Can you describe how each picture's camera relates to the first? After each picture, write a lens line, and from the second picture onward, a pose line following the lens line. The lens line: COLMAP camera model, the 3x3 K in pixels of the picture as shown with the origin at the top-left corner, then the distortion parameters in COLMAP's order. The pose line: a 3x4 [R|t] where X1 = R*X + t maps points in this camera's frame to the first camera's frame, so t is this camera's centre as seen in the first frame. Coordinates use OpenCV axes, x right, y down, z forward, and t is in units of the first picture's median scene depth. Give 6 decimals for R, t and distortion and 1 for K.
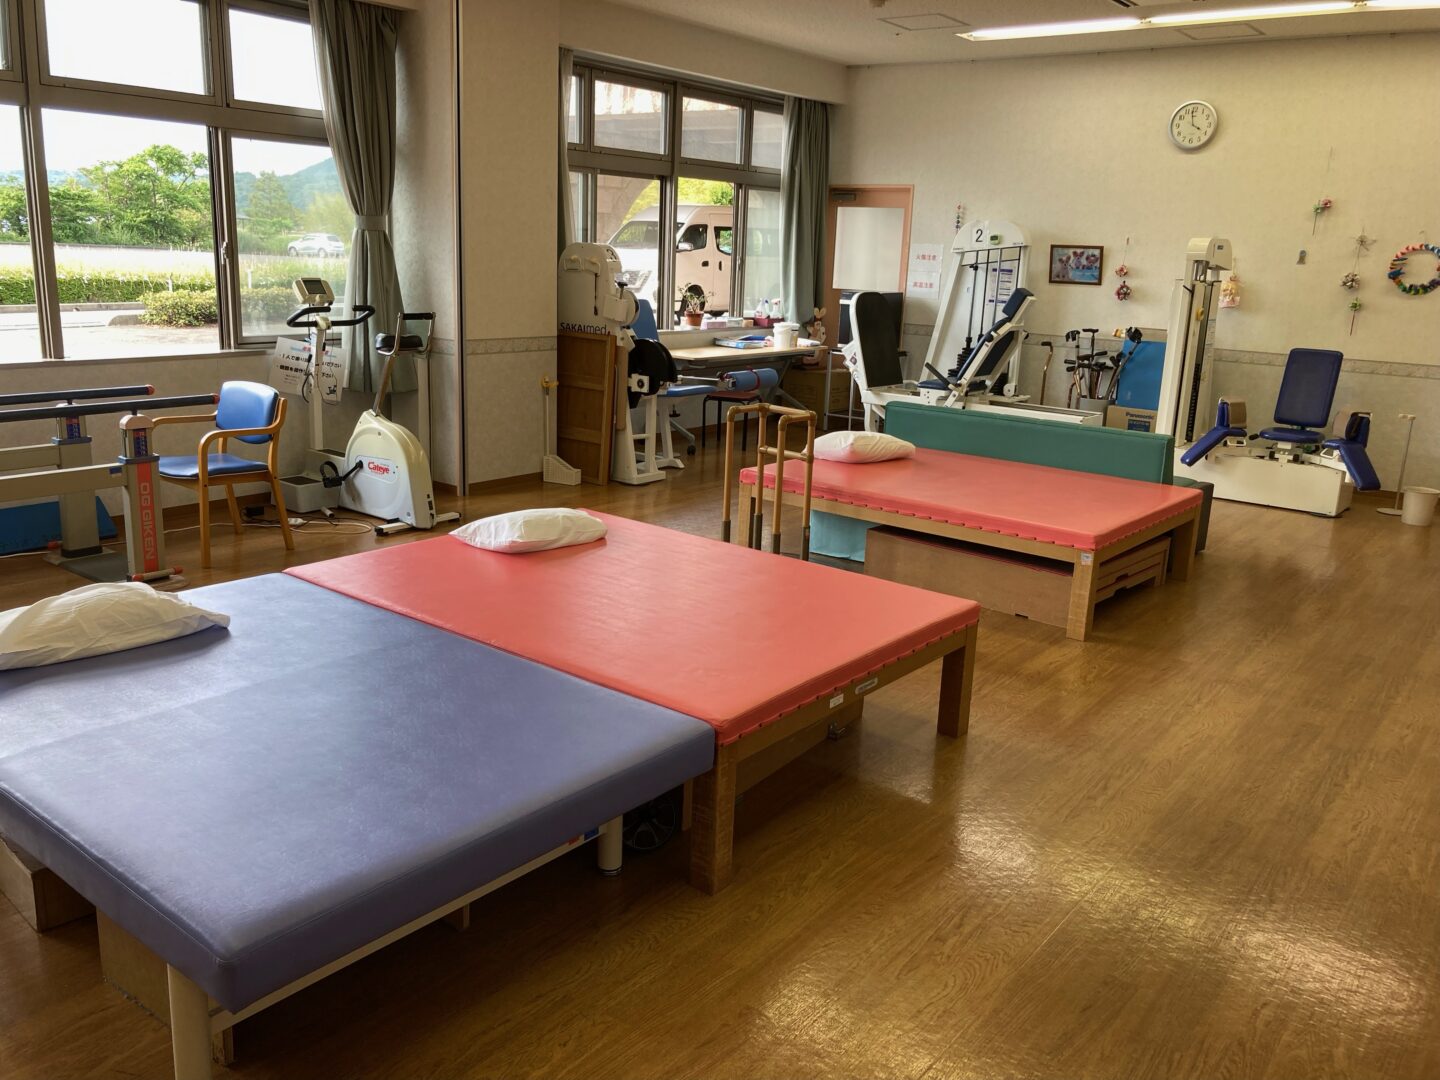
lens RADIAL K [[1192.3, 0, 715.8], [0, 1192.3, 536.4], [0, 0, 1]] dist [0.002976, -0.000664]
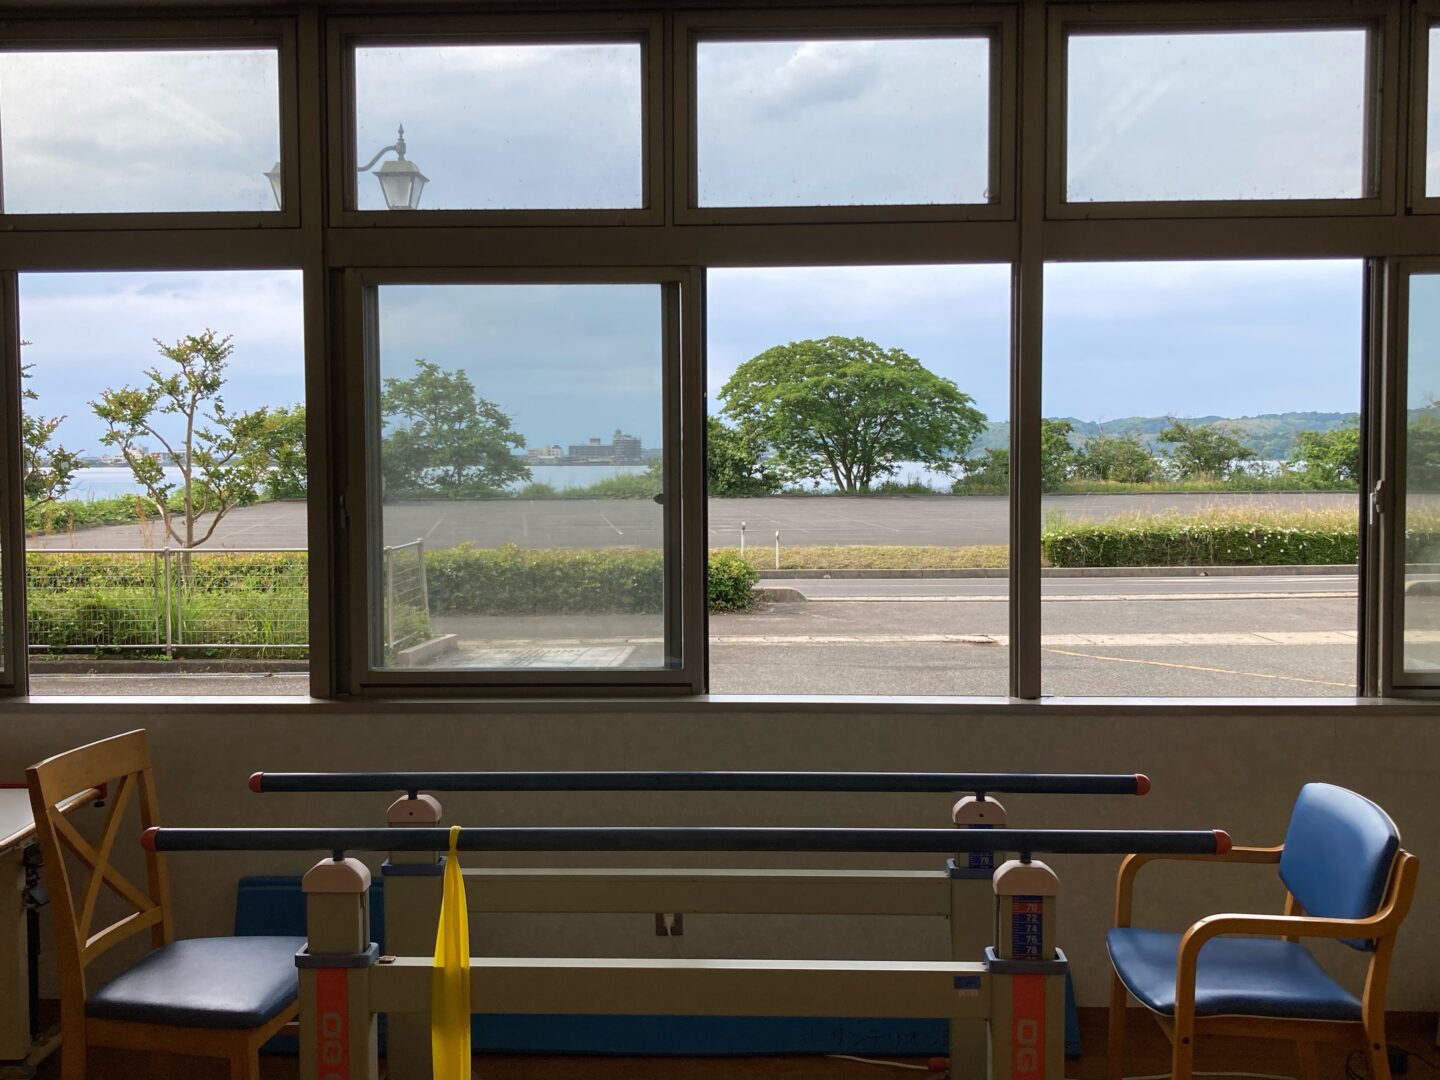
lens RADIAL K [[1441.7, 0, 720.9], [0, 1441.7, 534.4], [0, 0, 1]] dist [0.005019, 0.000000]
pose [[0.583699, -0.003700, -0.811962, -0.092416], [-0.165513, 0.978452, -0.123442, -0.111860], [0.794922, 0.206444, 0.570508, 0.470060]]
